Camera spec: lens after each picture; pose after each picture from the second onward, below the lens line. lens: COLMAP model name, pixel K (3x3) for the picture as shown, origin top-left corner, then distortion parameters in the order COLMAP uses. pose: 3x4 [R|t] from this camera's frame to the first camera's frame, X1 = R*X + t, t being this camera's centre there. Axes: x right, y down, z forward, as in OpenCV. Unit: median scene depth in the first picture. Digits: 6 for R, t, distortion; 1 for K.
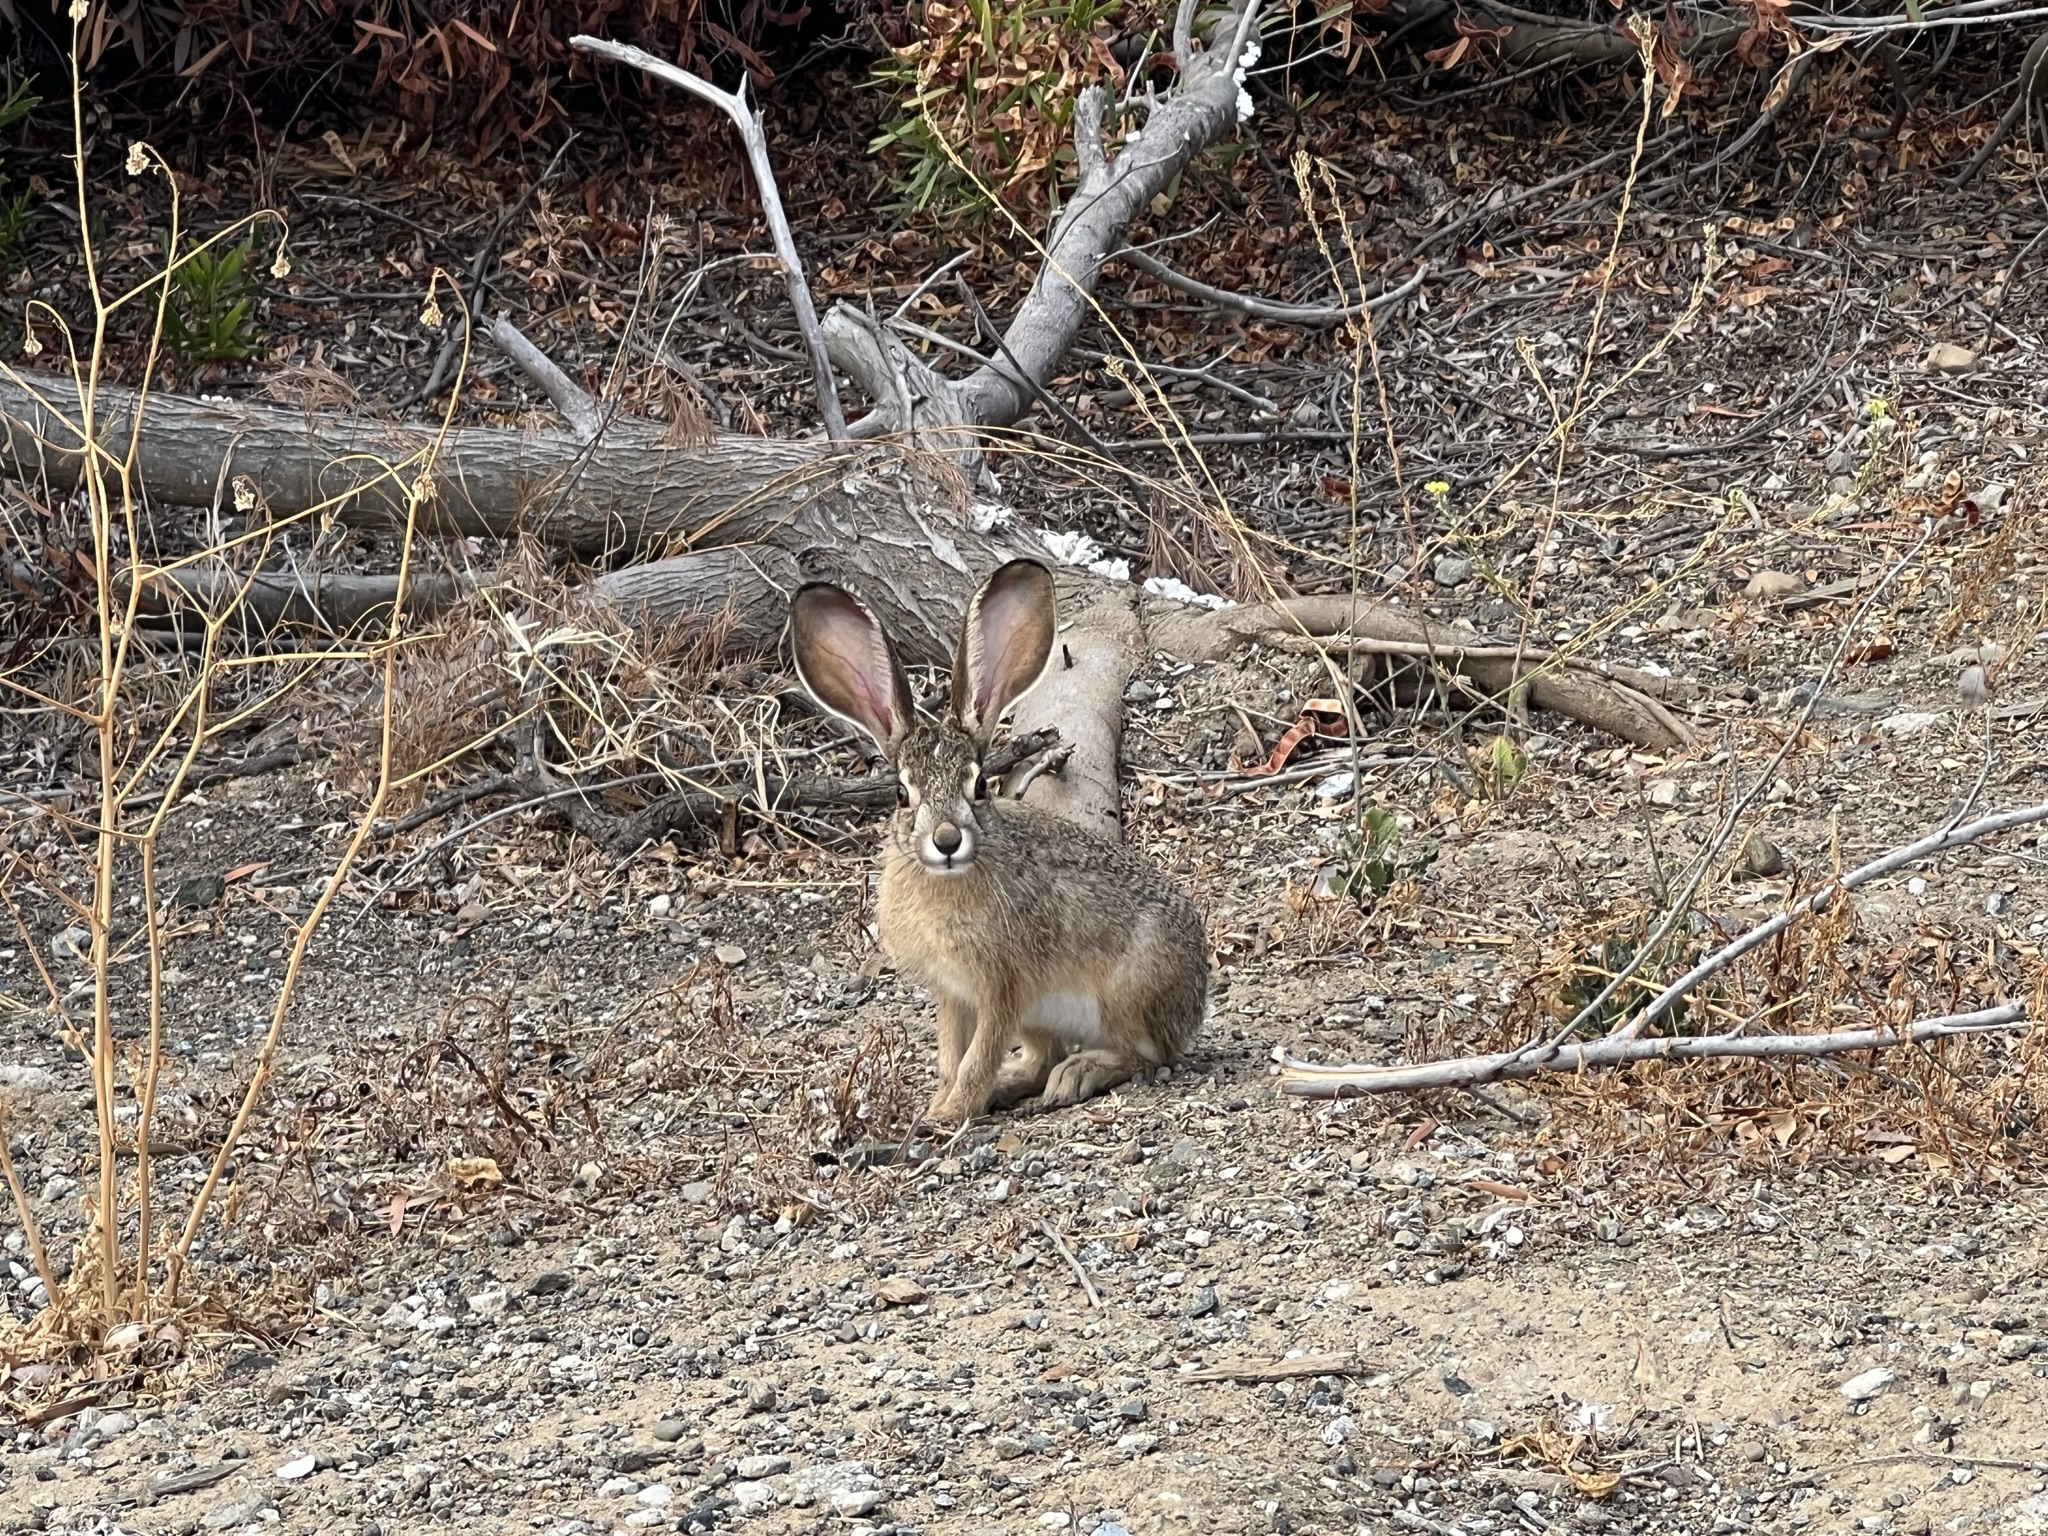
lens RADIAL K [[8504.0, 0, 1024.0], [0, 8504.0, 768.6], [0, 0, 1]] dist [-0.356330, 0.000000]
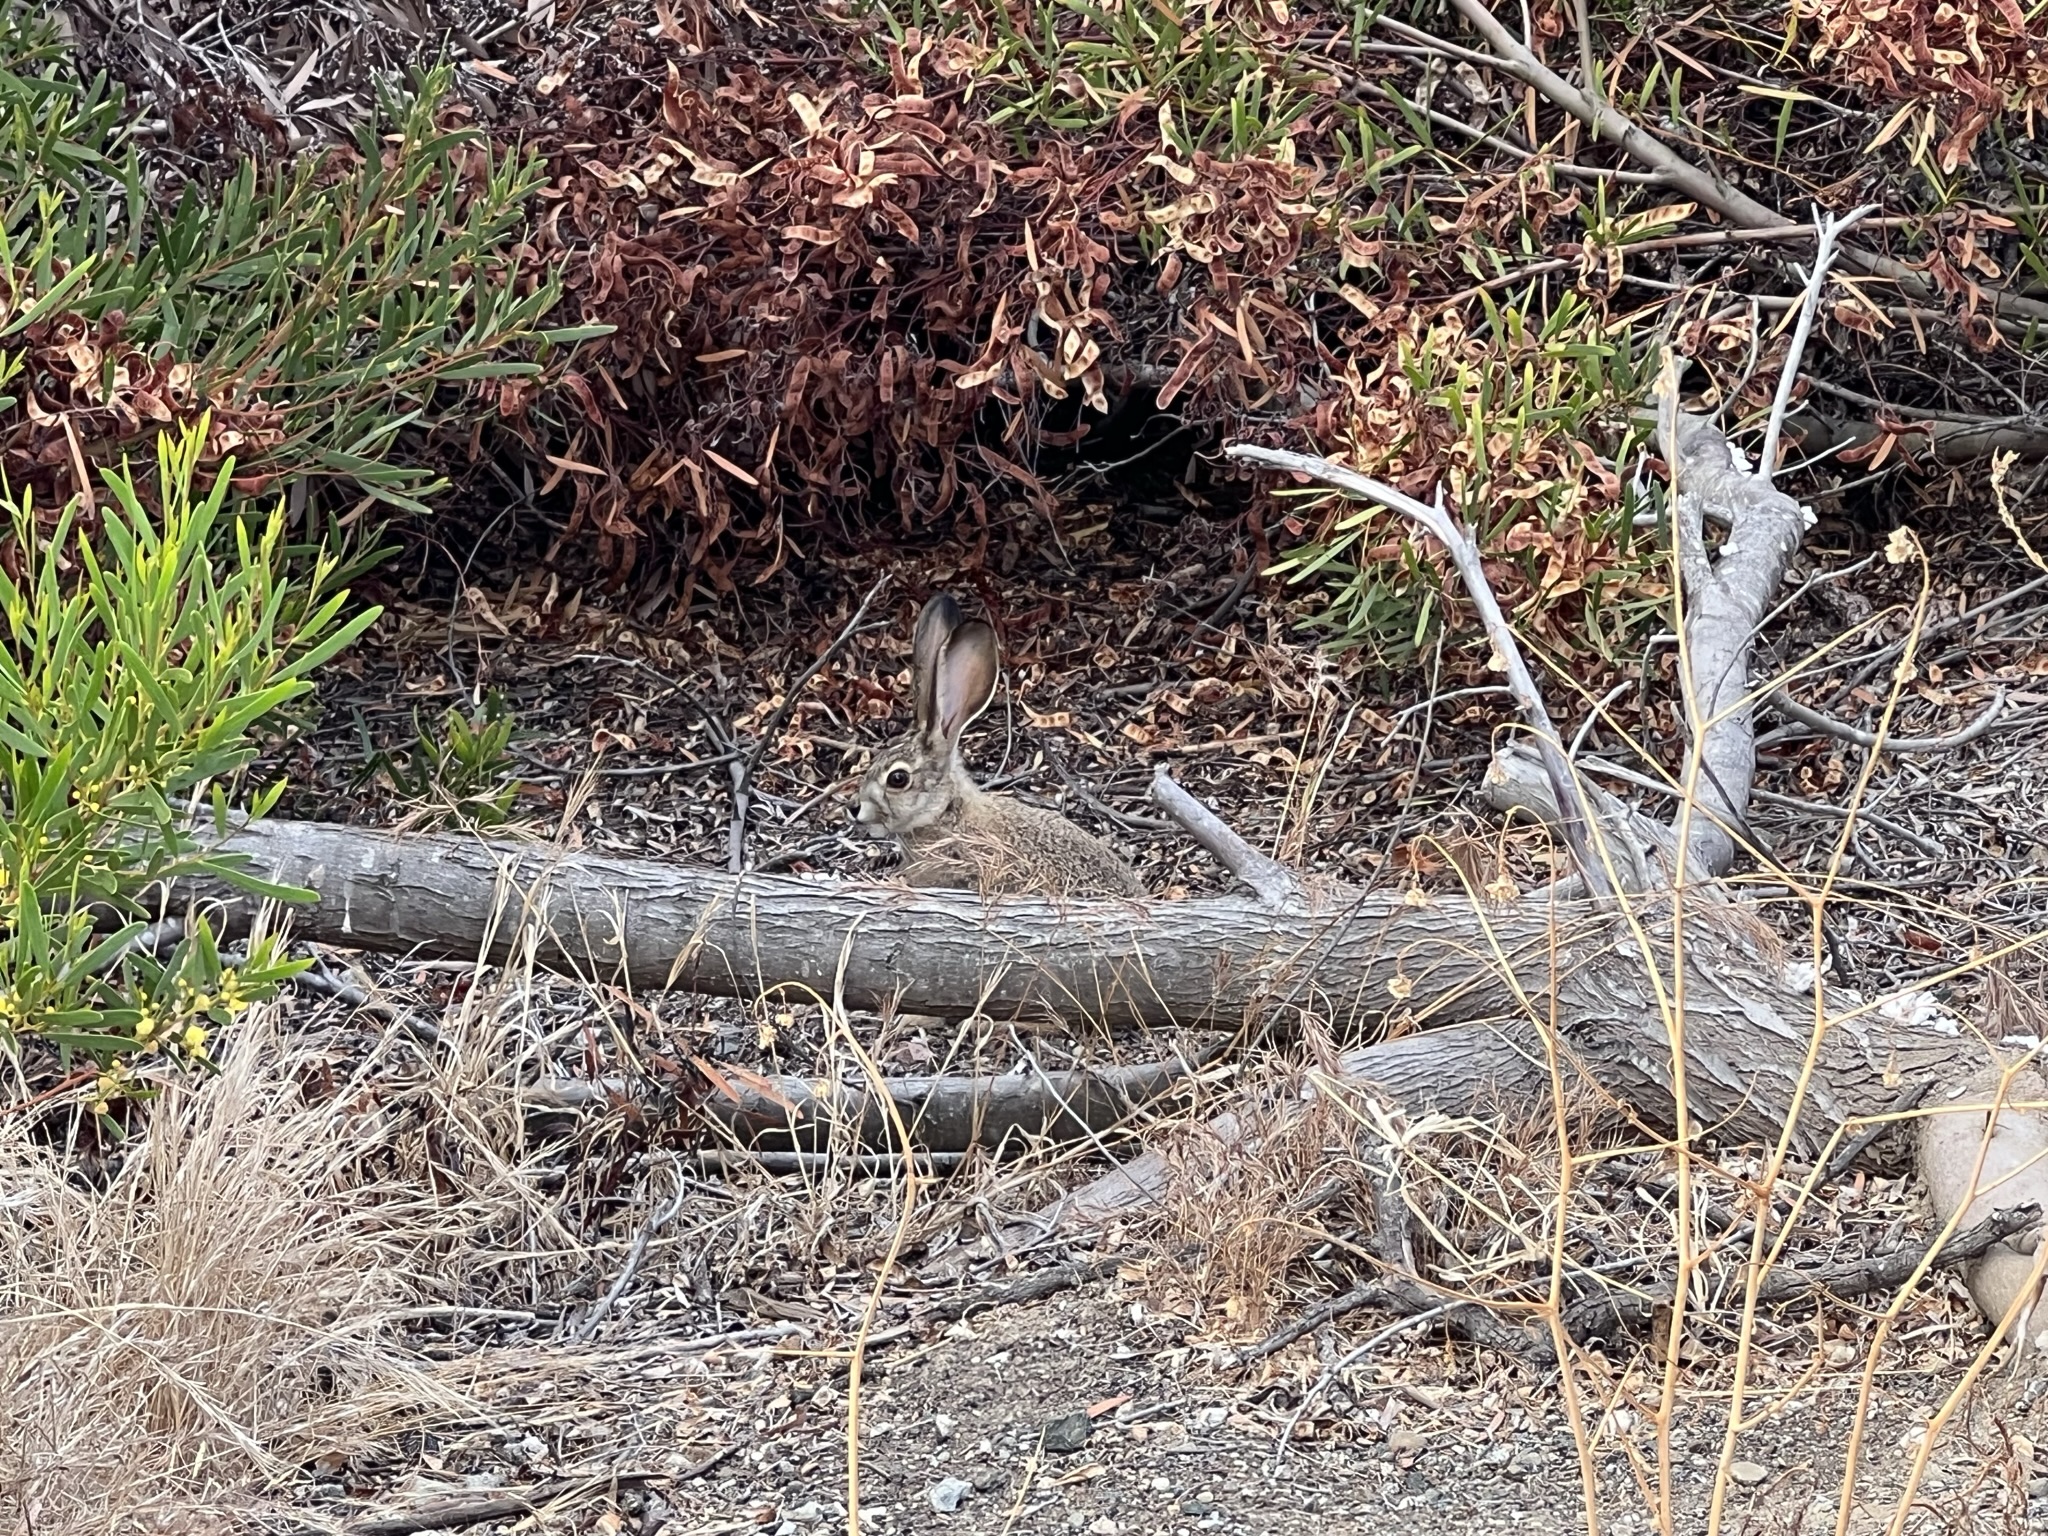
lens RADIAL K [[9942.2, 0, 1024.0], [0, 9942.2, 767.3], [0, 0, 1]] dist [-0.412161, 0.000000]
pose [[0.992753, -0.034537, 0.115106, -0.194385], [0.041303, 0.997524, -0.056925, 0.003847], [-0.112855, 0.061267, 0.991721, -0.009495]]
